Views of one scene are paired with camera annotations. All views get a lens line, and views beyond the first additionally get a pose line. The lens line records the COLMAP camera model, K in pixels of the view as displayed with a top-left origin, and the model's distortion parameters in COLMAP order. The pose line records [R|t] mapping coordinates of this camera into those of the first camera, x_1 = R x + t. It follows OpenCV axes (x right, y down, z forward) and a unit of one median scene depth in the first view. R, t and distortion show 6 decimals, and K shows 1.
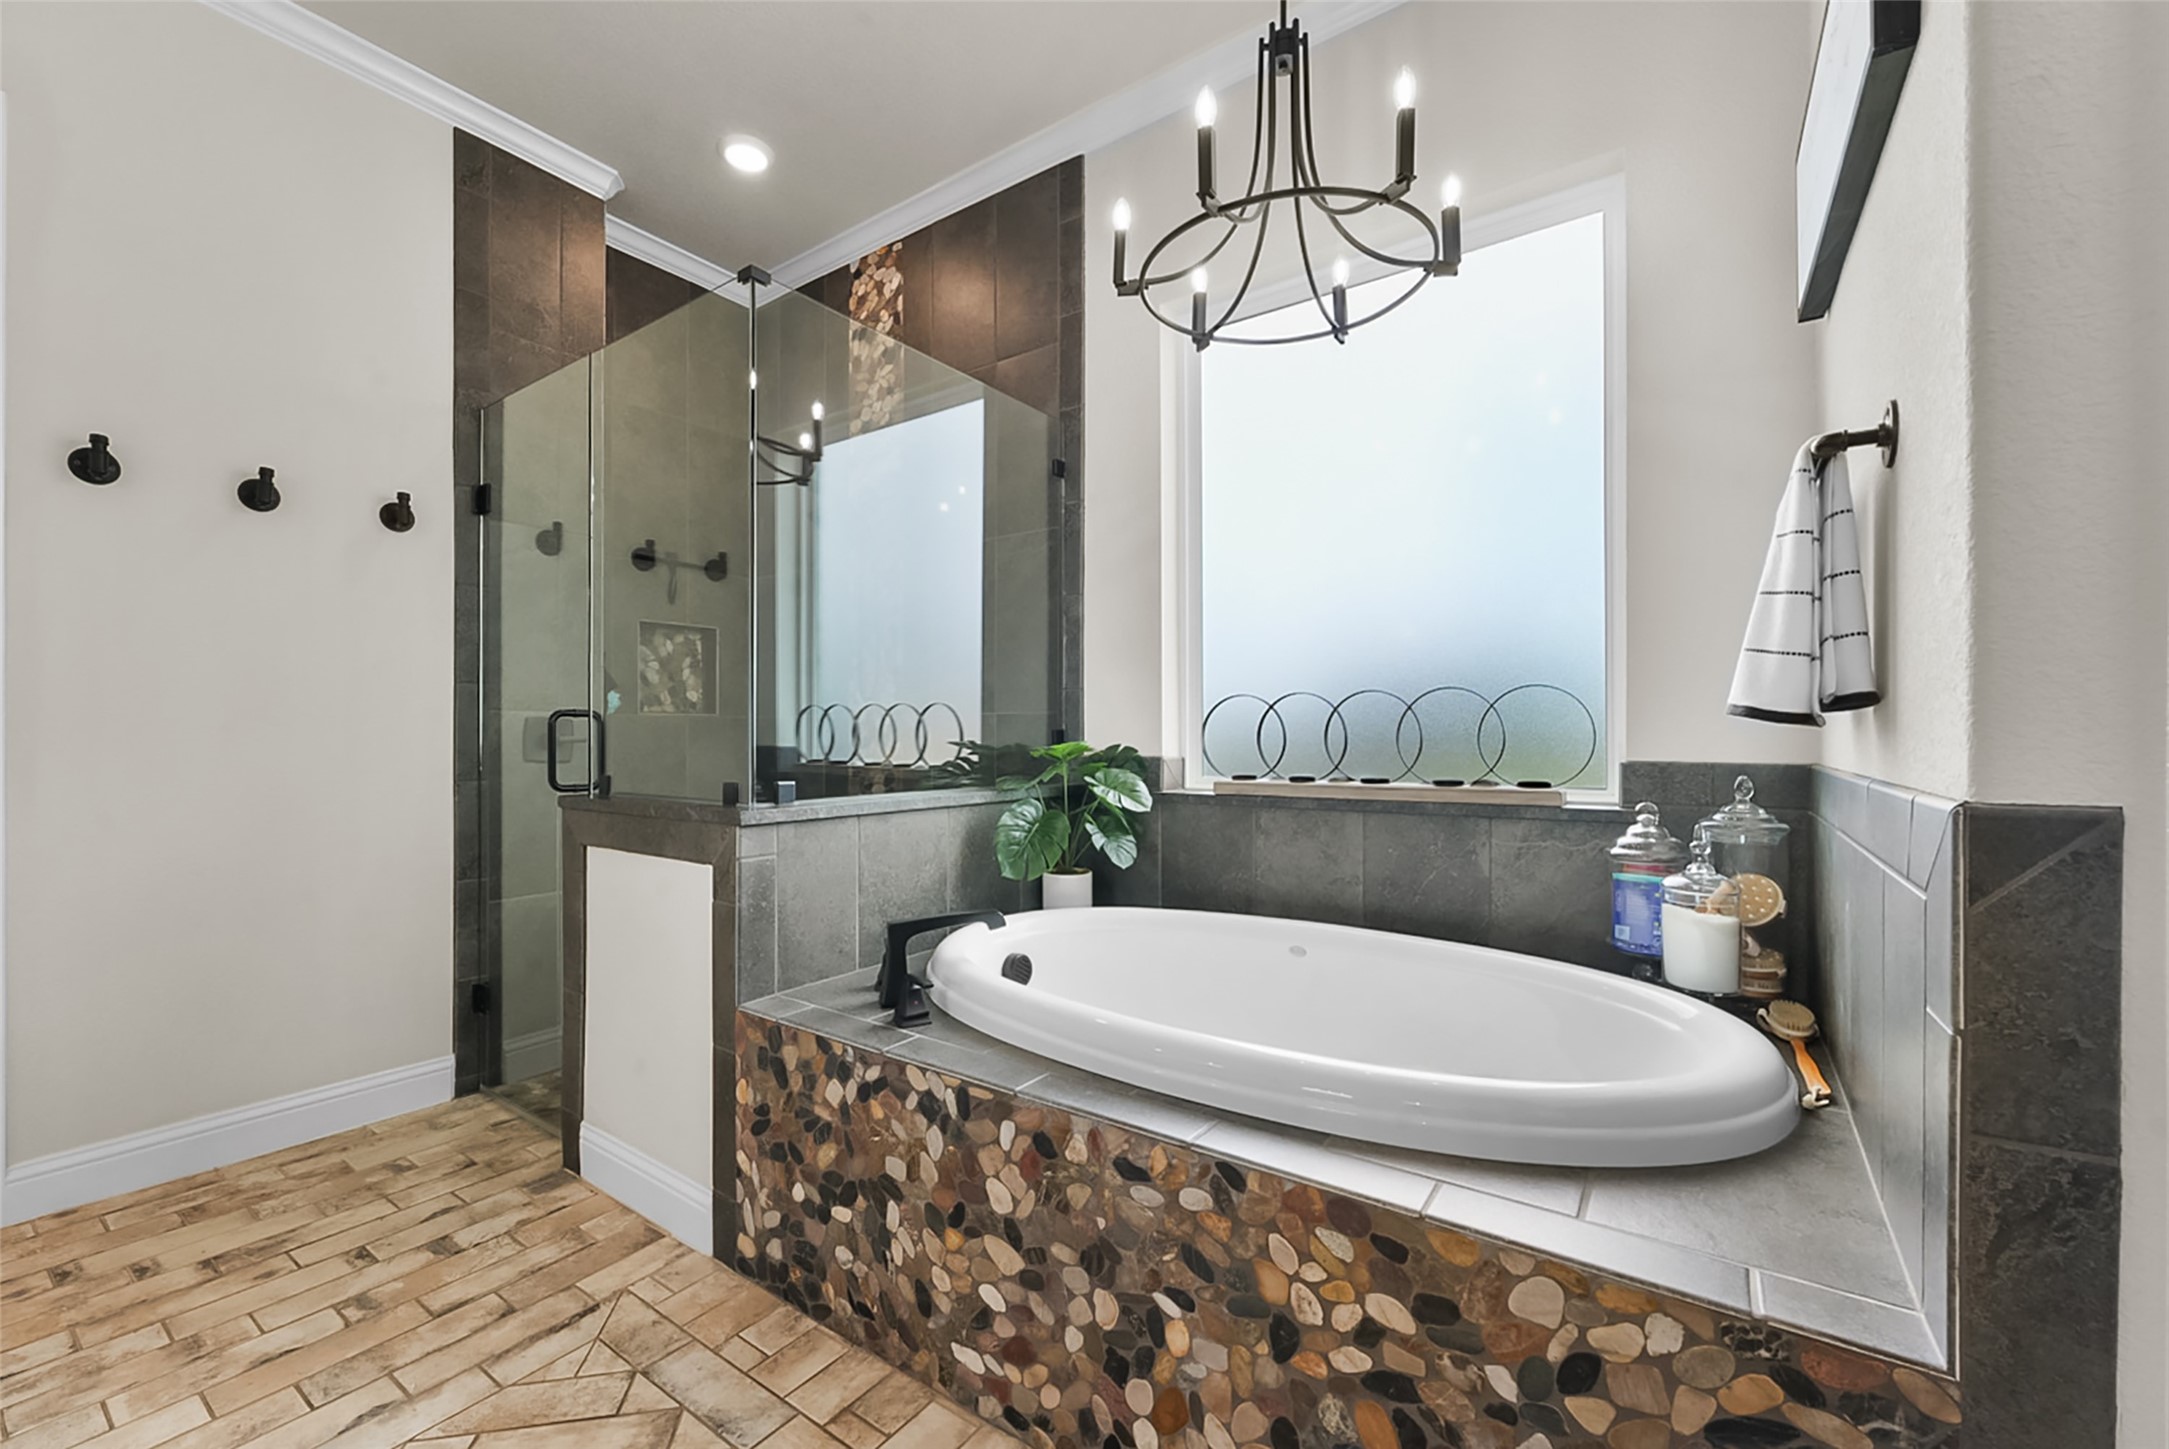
lens RADIAL K [[863.5, 0, 1070.7], [0, 863.5, 735.2], [0, 0, 1]] dist [-0.004177, -0.000023]
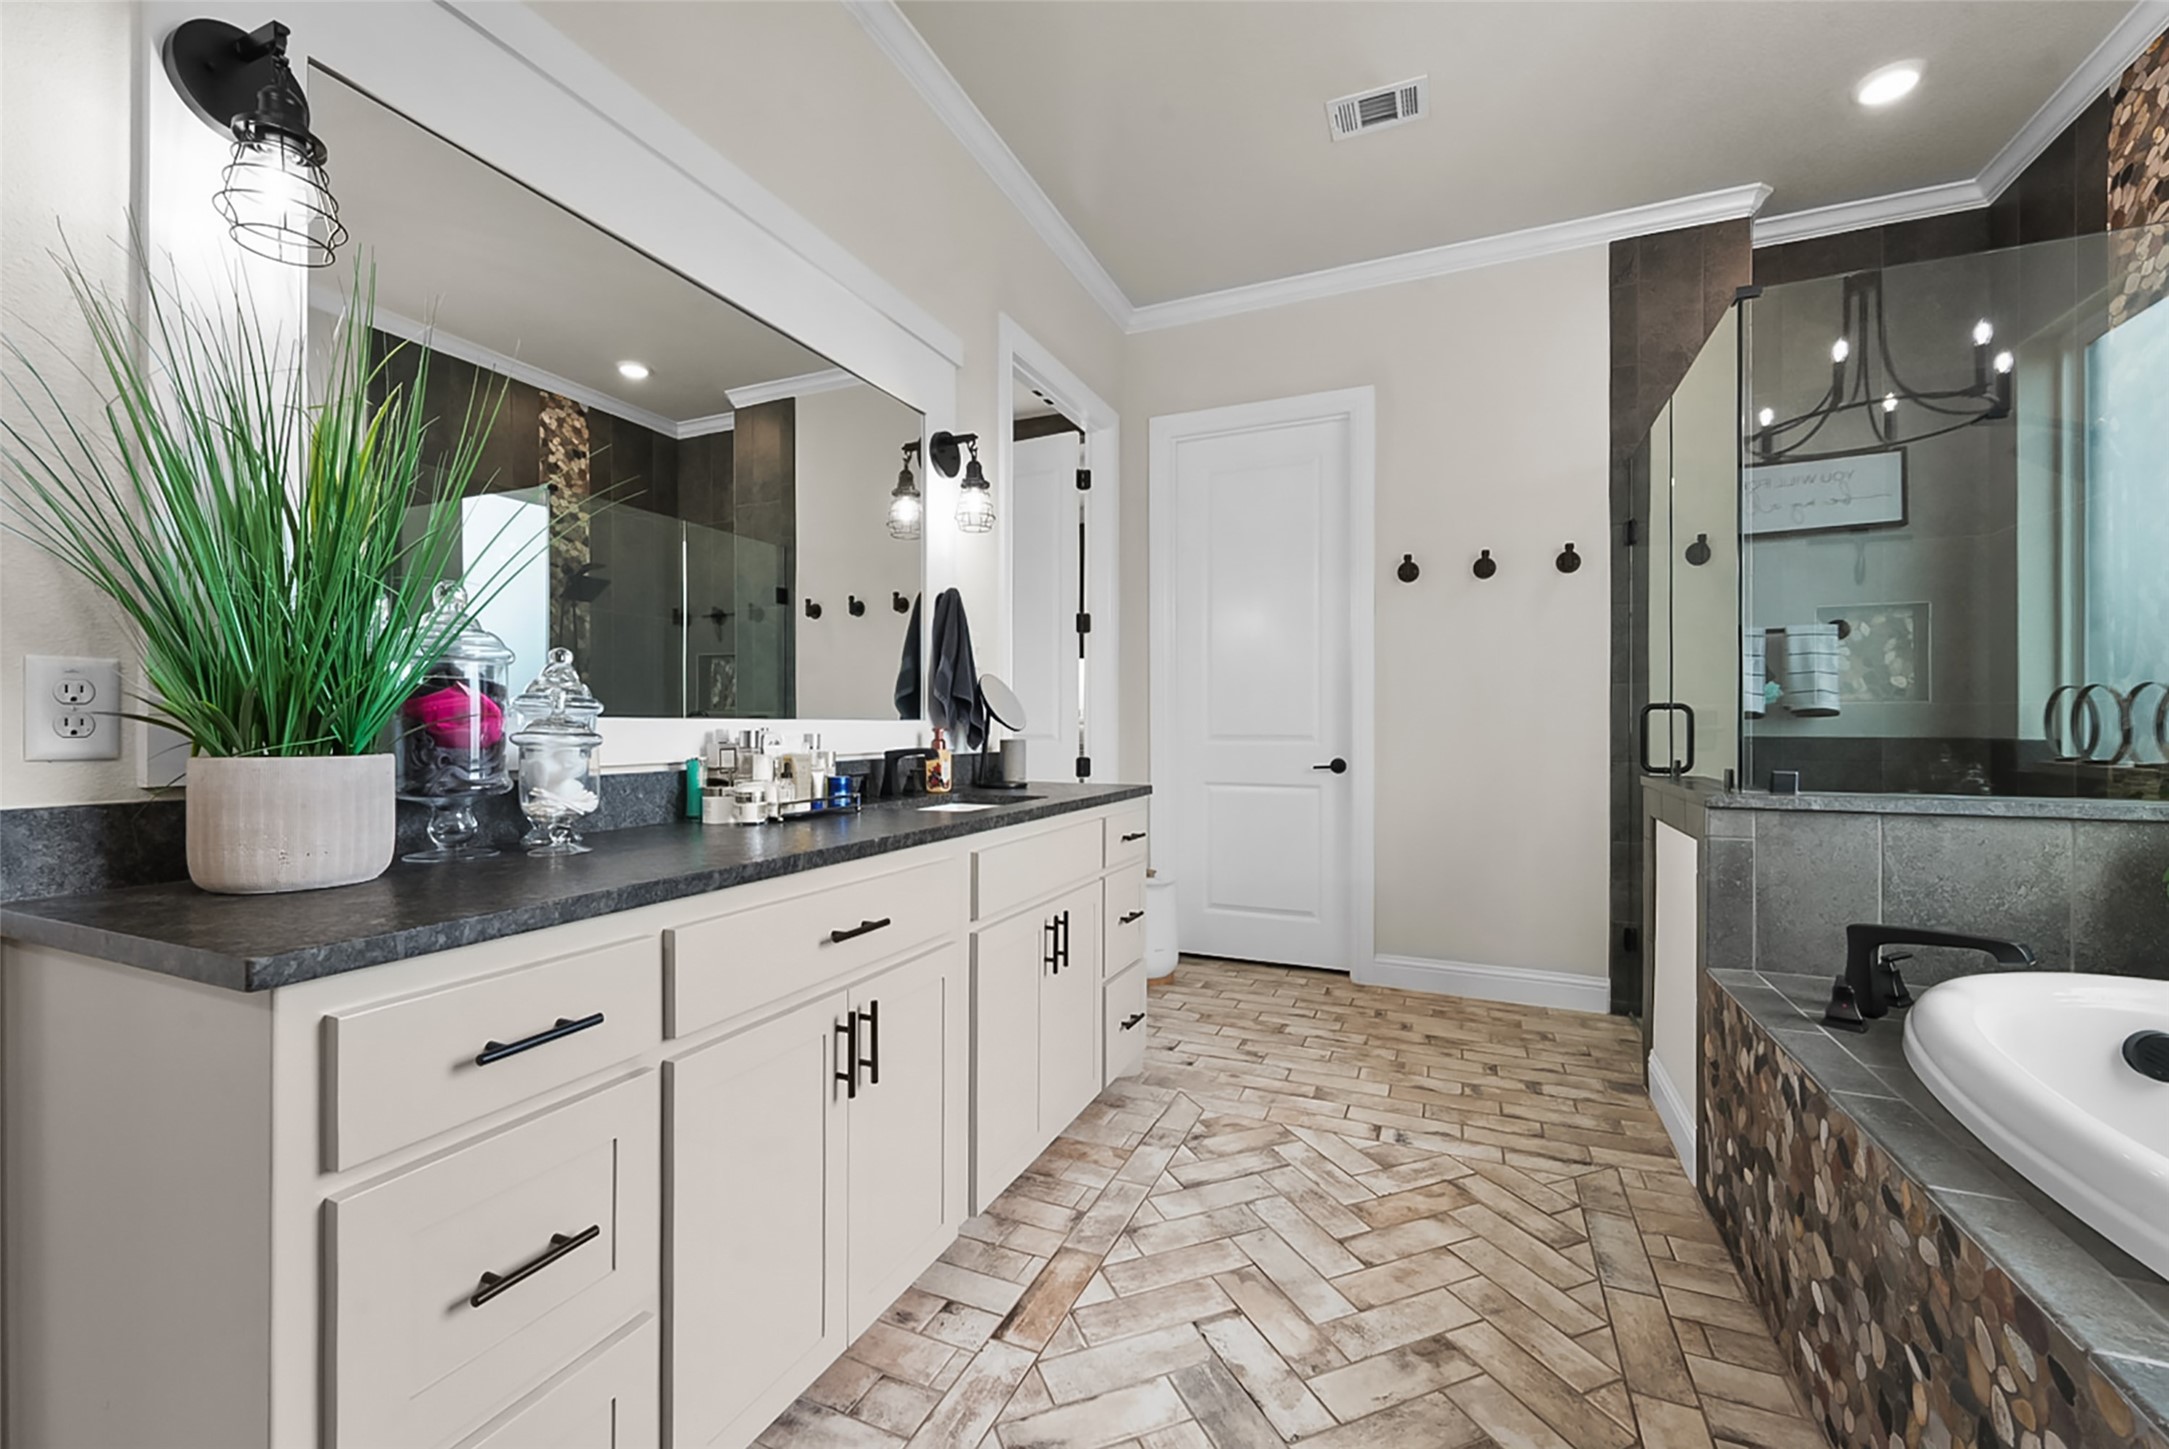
lens RADIAL K [[867.9, 0, 1083.0], [0, 867.9, 711.8], [0, 0, 1]] dist [-0.000671, 0.000023]
pose [[0.205152, -0.013685, -0.978634, 0.600100], [-0.001038, 0.999899, -0.014200, -0.000903], [0.978730, 0.003929, 0.205117, -0.023055]]
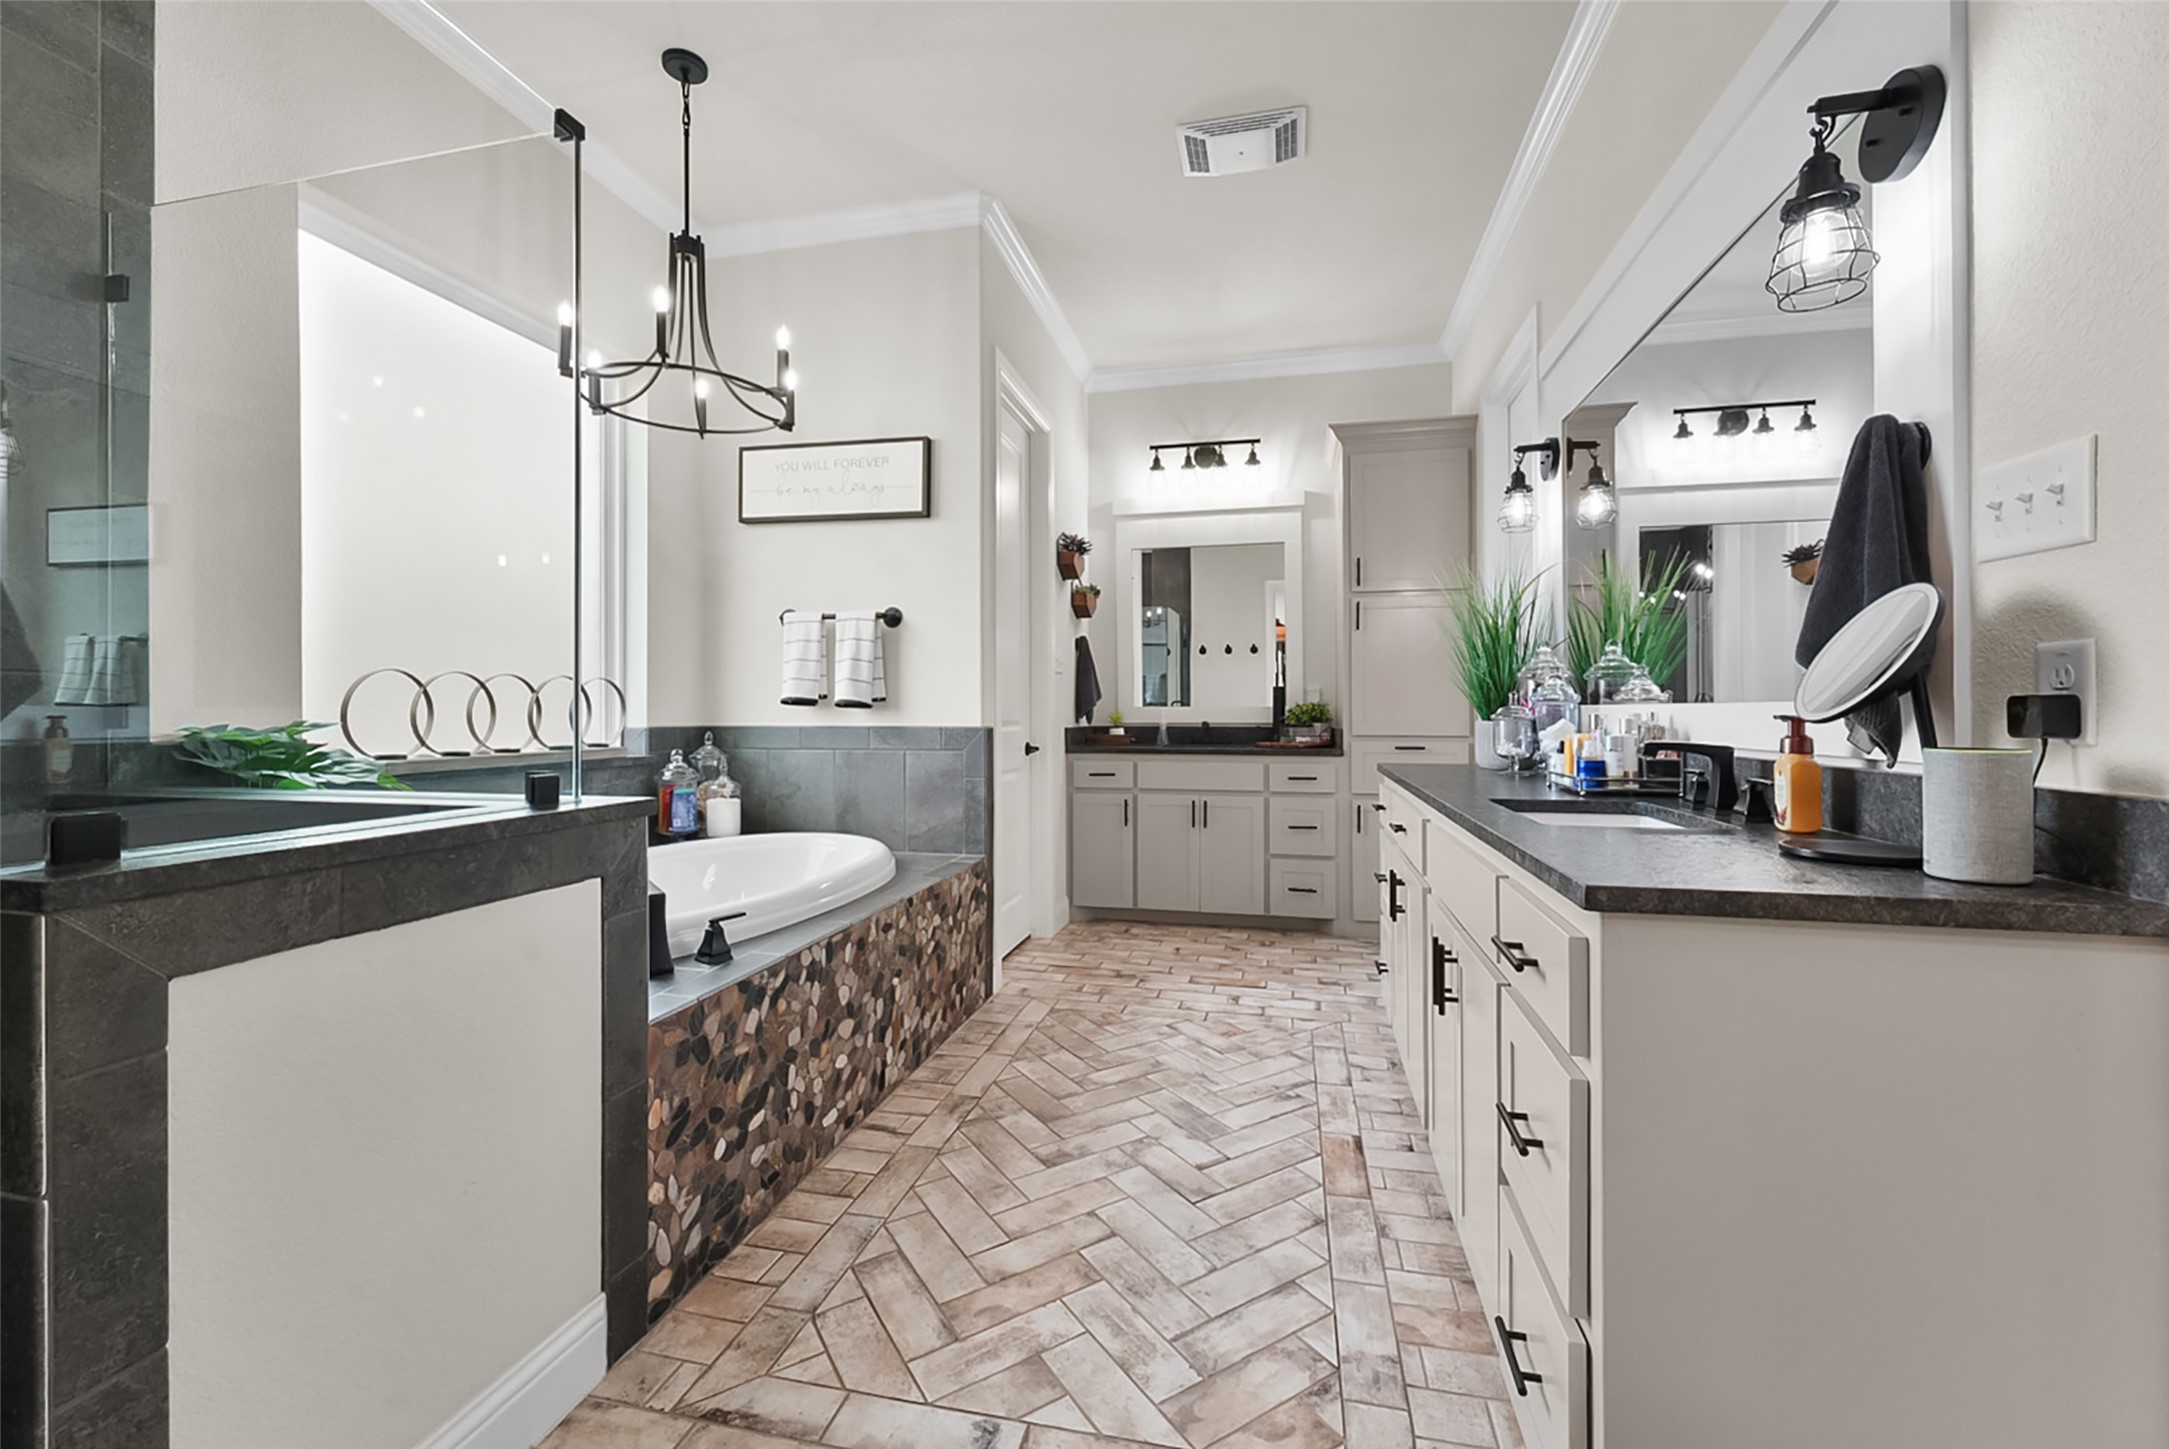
lens RADIAL K [[867.9, 0, 1083.0], [0, 867.9, 711.8], [0, 0, 1]] dist [-0.000671, 0.000023]
pose [[-0.378740, 0.000238, 0.925503, -1.475708], [0.002765, 0.999996, 0.000875, 0.001404], [-0.925499, 0.002890, -0.378739, 1.002827]]
